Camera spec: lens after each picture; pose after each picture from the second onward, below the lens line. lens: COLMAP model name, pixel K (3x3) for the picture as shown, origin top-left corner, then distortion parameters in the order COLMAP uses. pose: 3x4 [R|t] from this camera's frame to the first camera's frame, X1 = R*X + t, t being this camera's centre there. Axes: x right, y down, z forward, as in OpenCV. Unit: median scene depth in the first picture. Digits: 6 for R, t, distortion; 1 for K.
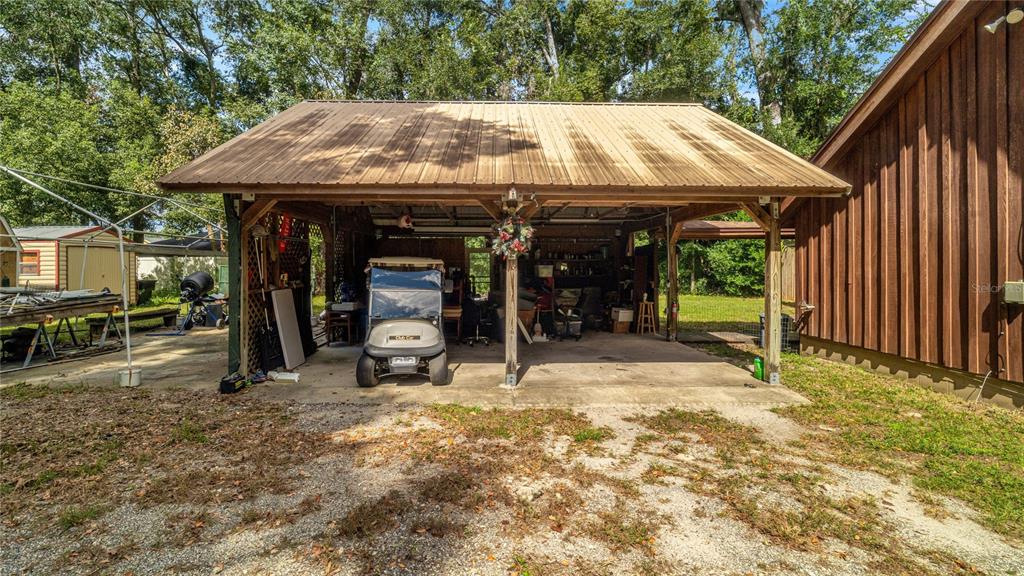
lens RADIAL K [[464.5, 0, 511.9], [0, 464.5, 260.1], [0, 0, 1]] dist [-0.000989, -0.000056]
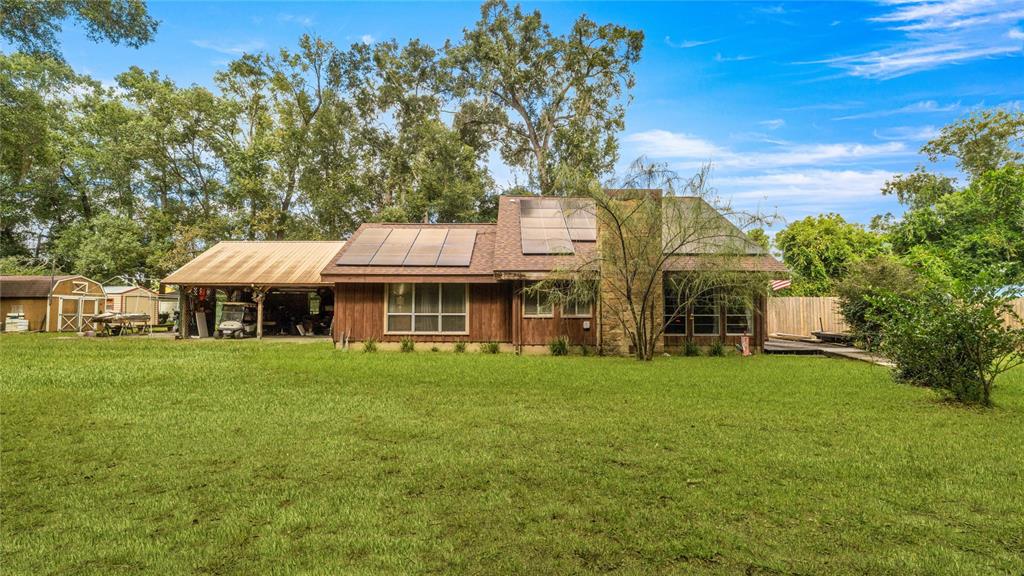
lens RADIAL K [[444.9, 0, 512.0], [0, 444.9, 288.0], [0, 0, 1]] dist [-0.000233, 0.000016]
pose [[0.999790, -0.000012, -0.020477, 1.669426], [-0.000634, 0.999502, -0.031538, -0.008497], [0.020467, 0.031544, 0.999293, -1.962605]]
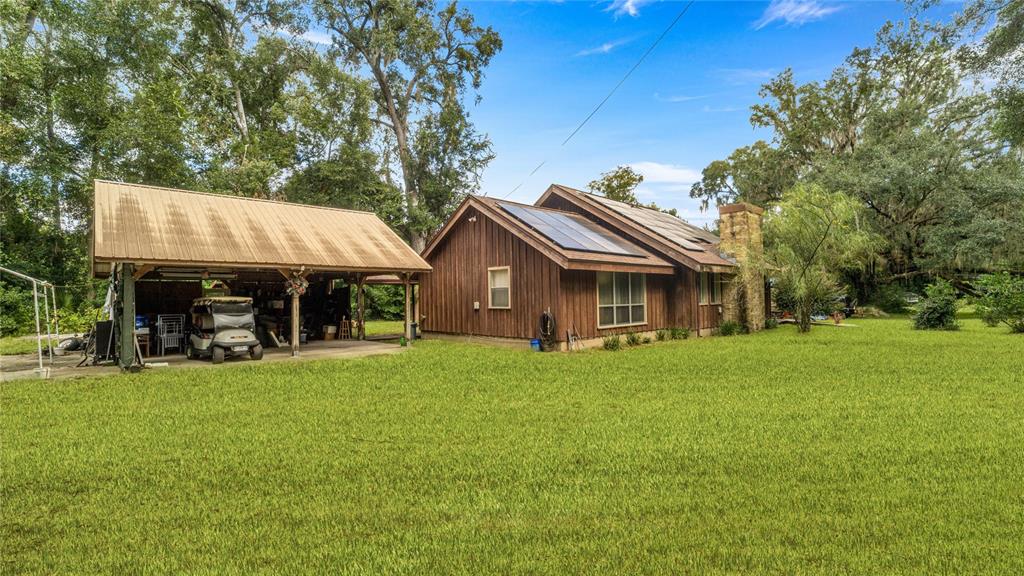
lens RADIAL K [[444.9, 0, 512.0], [0, 444.9, 288.0], [0, 0, 1]] dist [-0.000233, 0.000016]
pose [[0.751229, 0.002117, 0.660038, -0.513949], [0.009633, 0.999853, -0.014171, -0.003833], [-0.659971, 0.017004, 0.751098, -1.010835]]
